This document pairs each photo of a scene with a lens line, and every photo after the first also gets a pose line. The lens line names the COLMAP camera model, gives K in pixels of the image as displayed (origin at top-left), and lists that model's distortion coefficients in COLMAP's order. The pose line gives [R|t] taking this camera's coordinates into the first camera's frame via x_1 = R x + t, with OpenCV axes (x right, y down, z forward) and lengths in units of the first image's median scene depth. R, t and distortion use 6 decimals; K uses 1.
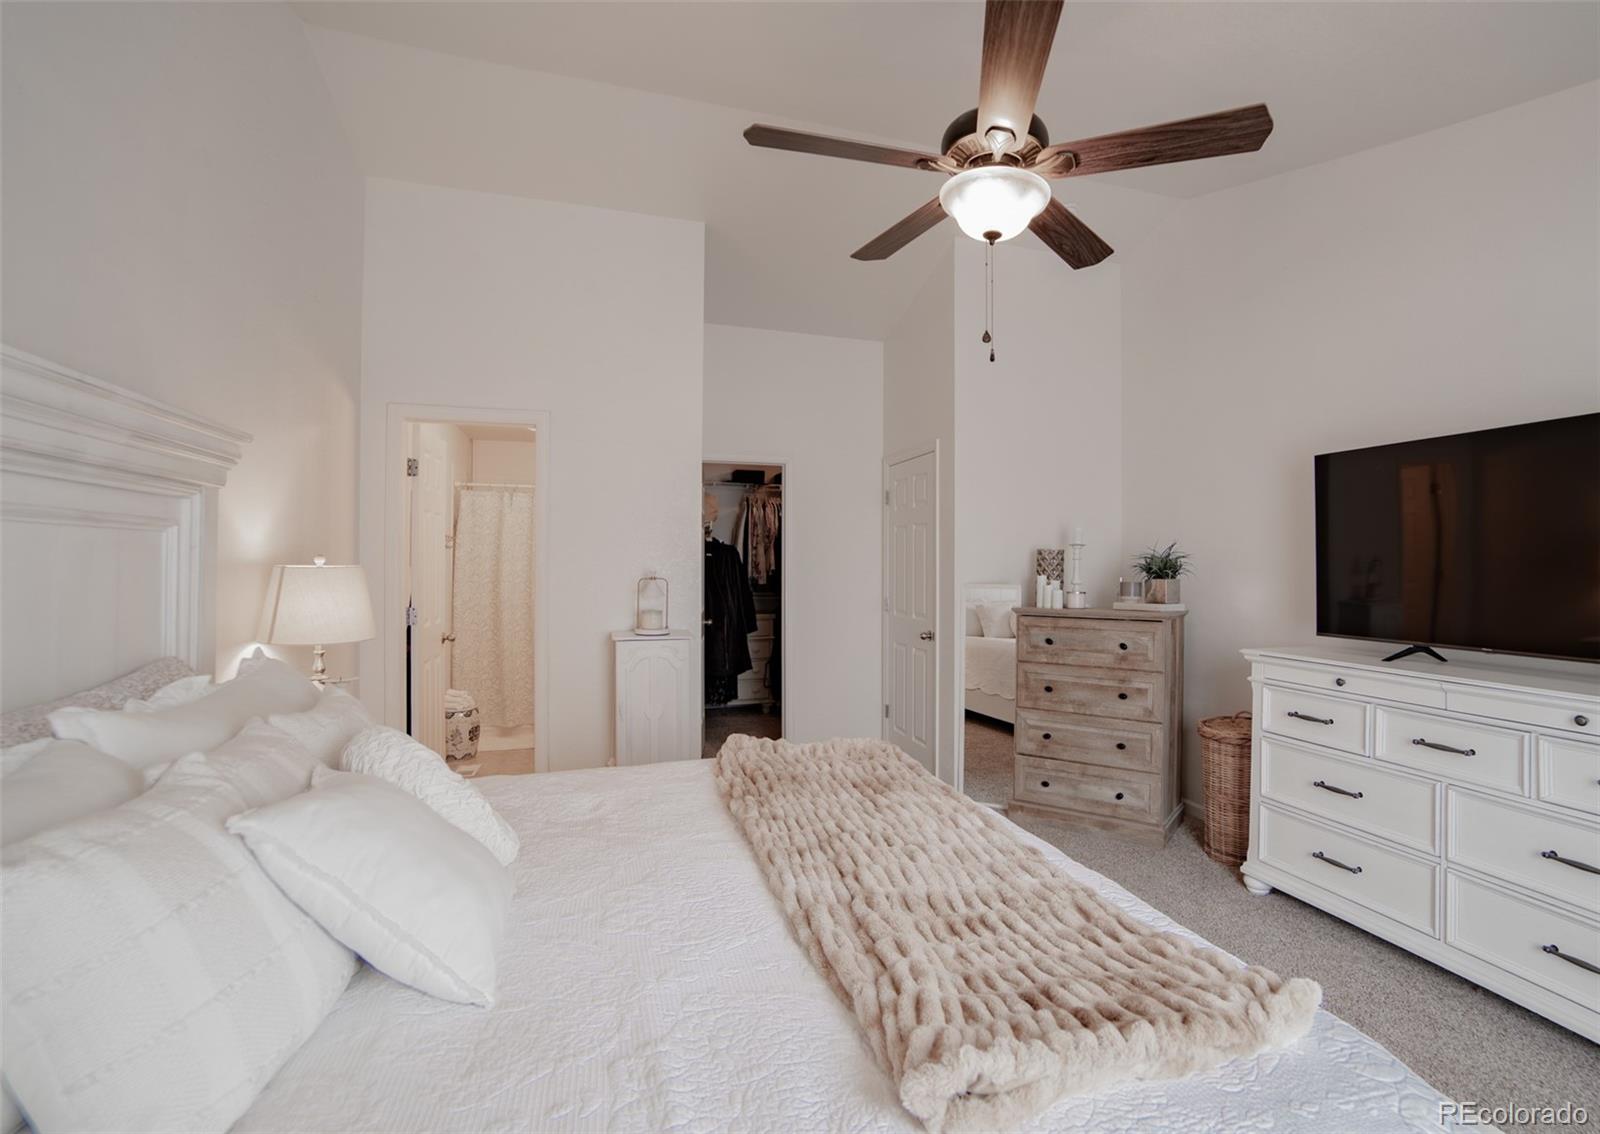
lens RADIAL K [[722.6, 0, 800.0], [0, 722.6, 567.0], [0, 0, 1]] dist [-0.001706, -0.000159]
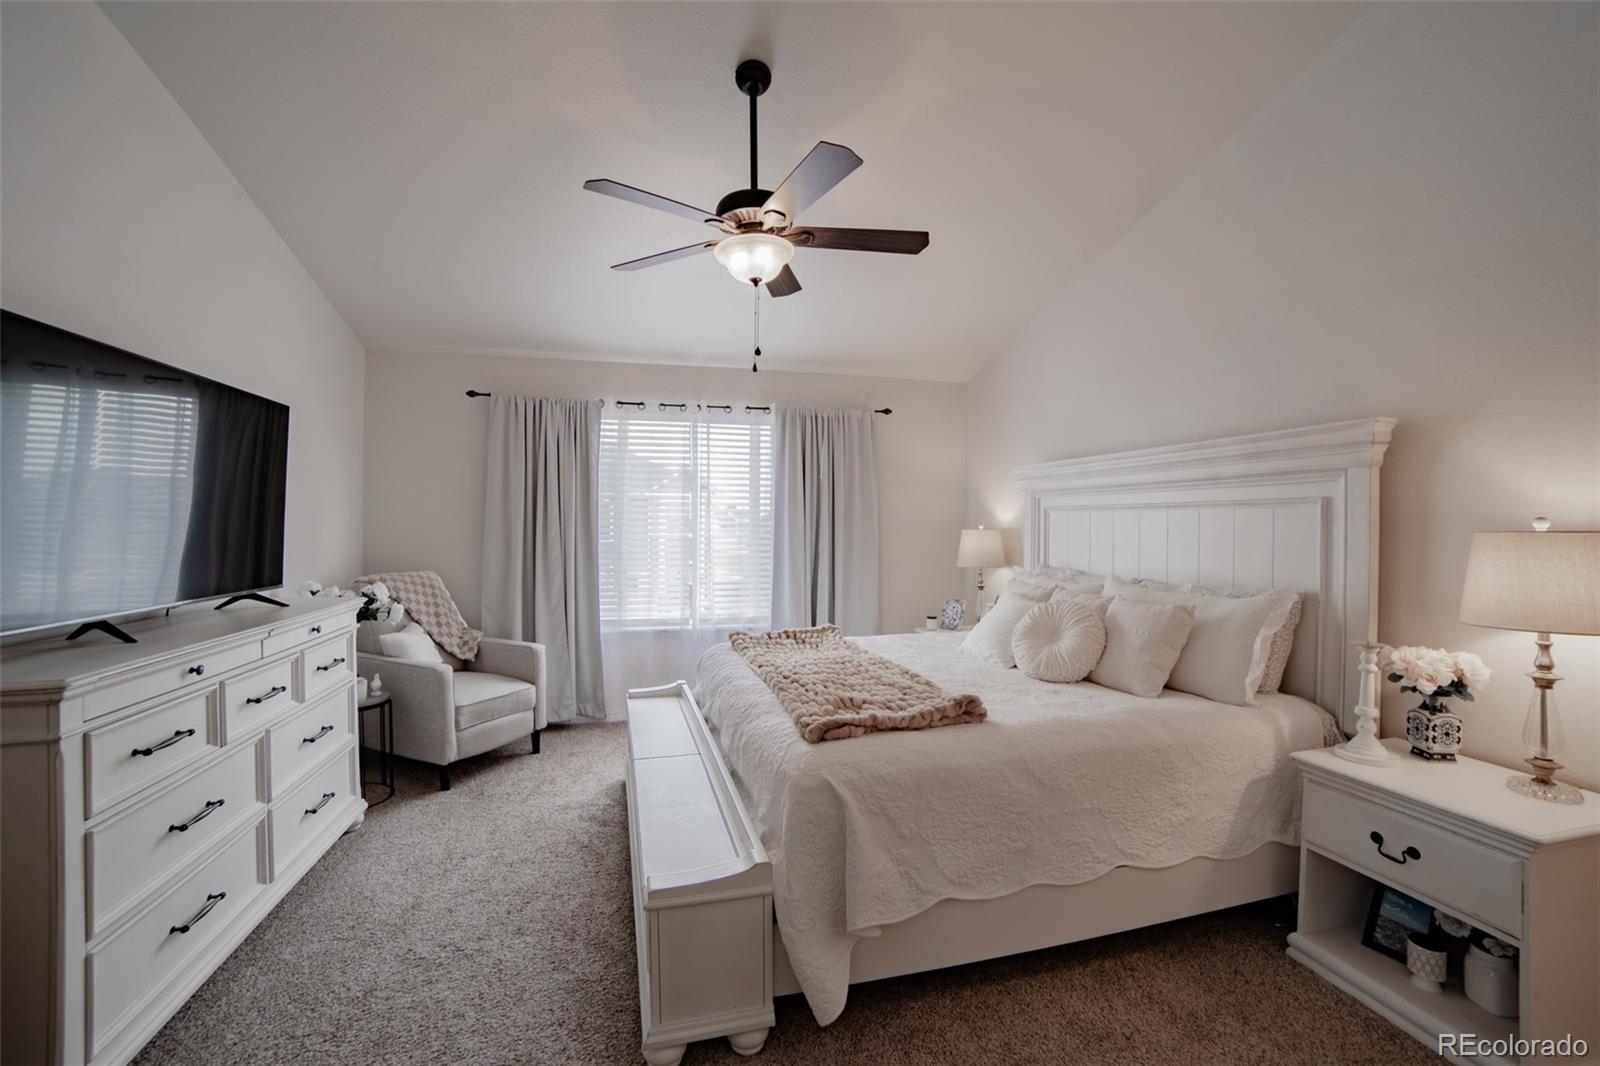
lens RADIAL K [[688.9, 0, 818.6], [0, 688.9, 527.6], [0, 0, 1]] dist [-0.090471, 0.034126]
pose [[-0.999909, -0.012937, -0.003868, 0.077921], [-0.012973, 0.999870, 0.009586, -0.002609], [0.003744, 0.009635, -0.999947, 1.216287]]
